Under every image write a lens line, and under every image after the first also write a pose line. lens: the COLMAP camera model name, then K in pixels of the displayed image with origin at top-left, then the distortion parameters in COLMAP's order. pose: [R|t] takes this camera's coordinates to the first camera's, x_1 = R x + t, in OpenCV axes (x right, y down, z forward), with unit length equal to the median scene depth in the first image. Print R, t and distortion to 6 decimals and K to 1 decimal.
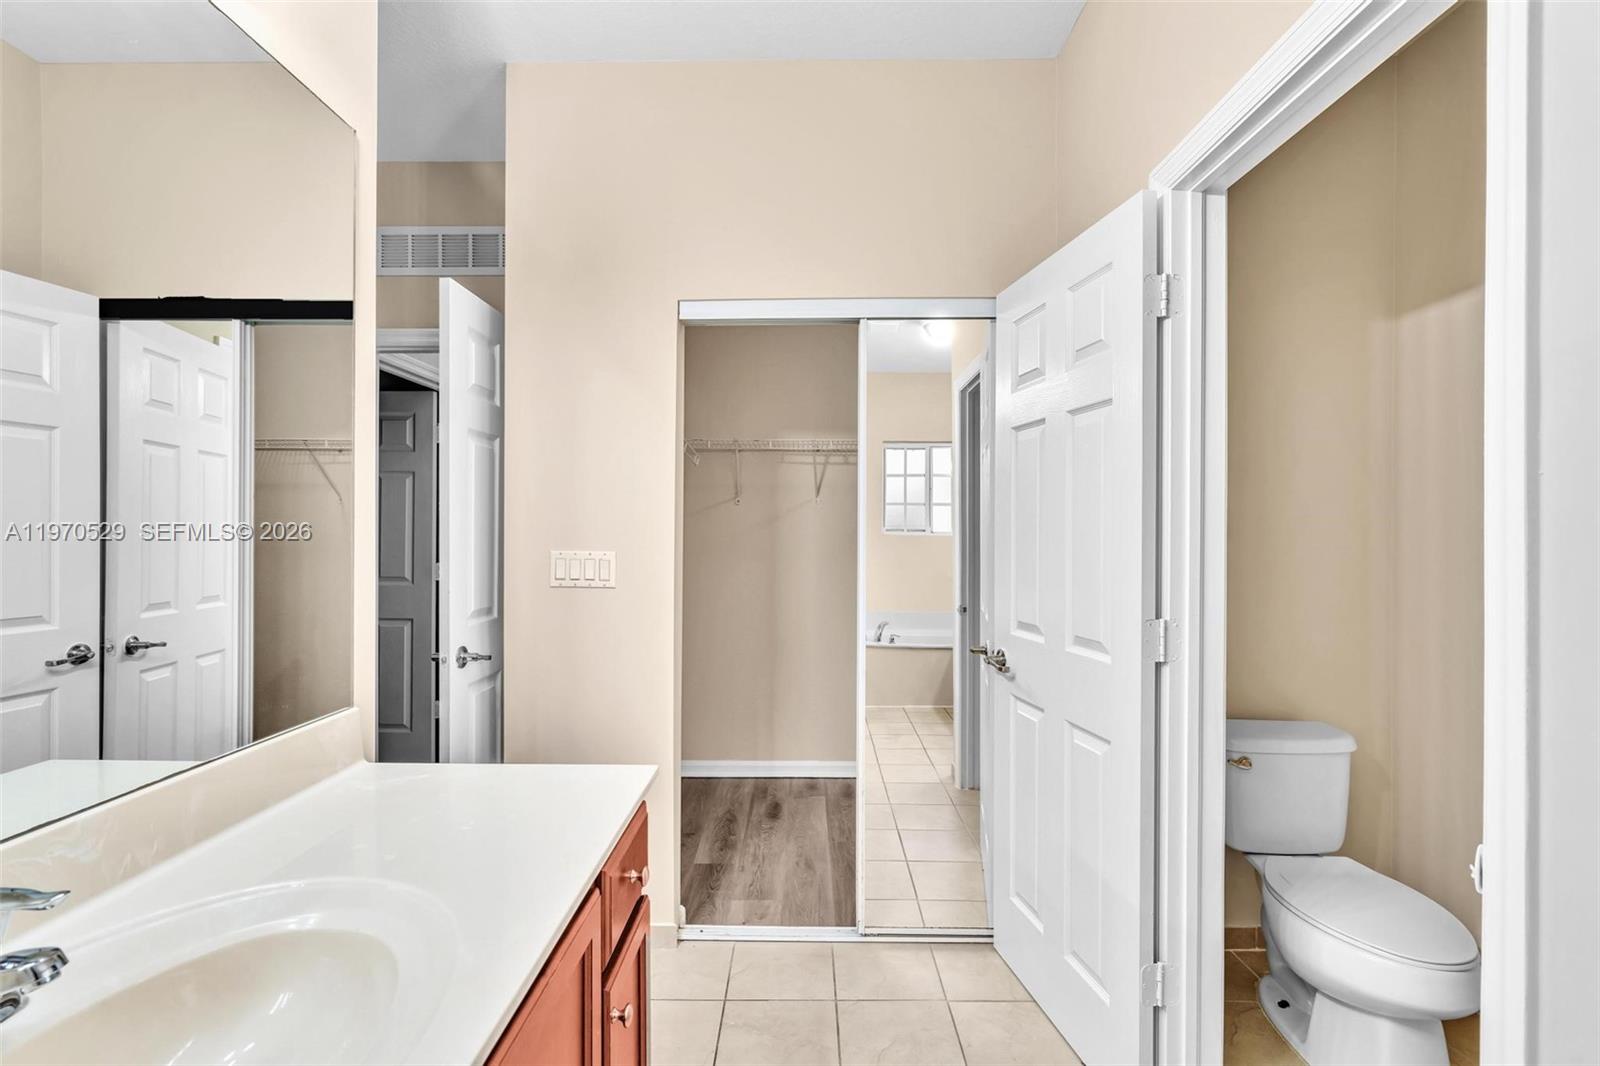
lens RADIAL K [[716.5, 0, 798.2], [0, 716.5, 532.8], [0, 0, 1]] dist [-0.003157, -0.000173]
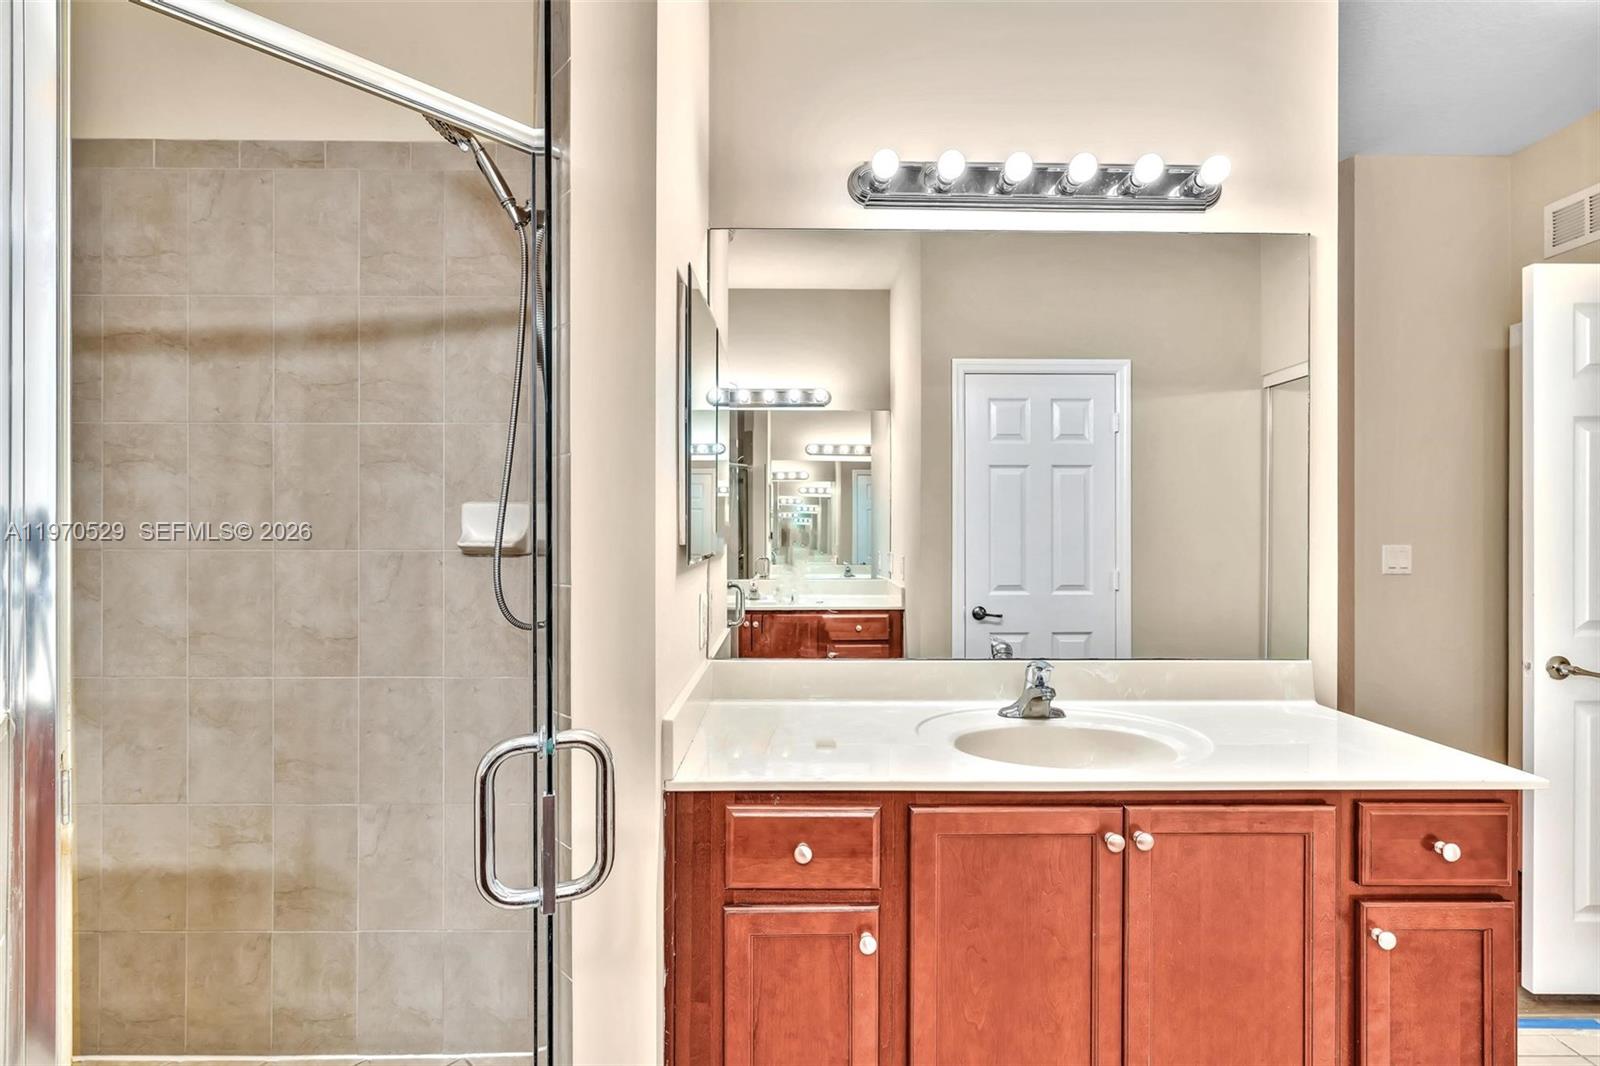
lens RADIAL K [[716.5, 0, 798.2], [0, 716.5, 532.8], [0, 0, 1]] dist [-0.003157, -0.000173]
pose [[0.025867, -0.003500, -0.999659, 0.722339], [-0.003298, 0.999988, -0.003587, 0.012229], [0.999660, 0.003390, 0.025855, 0.000375]]
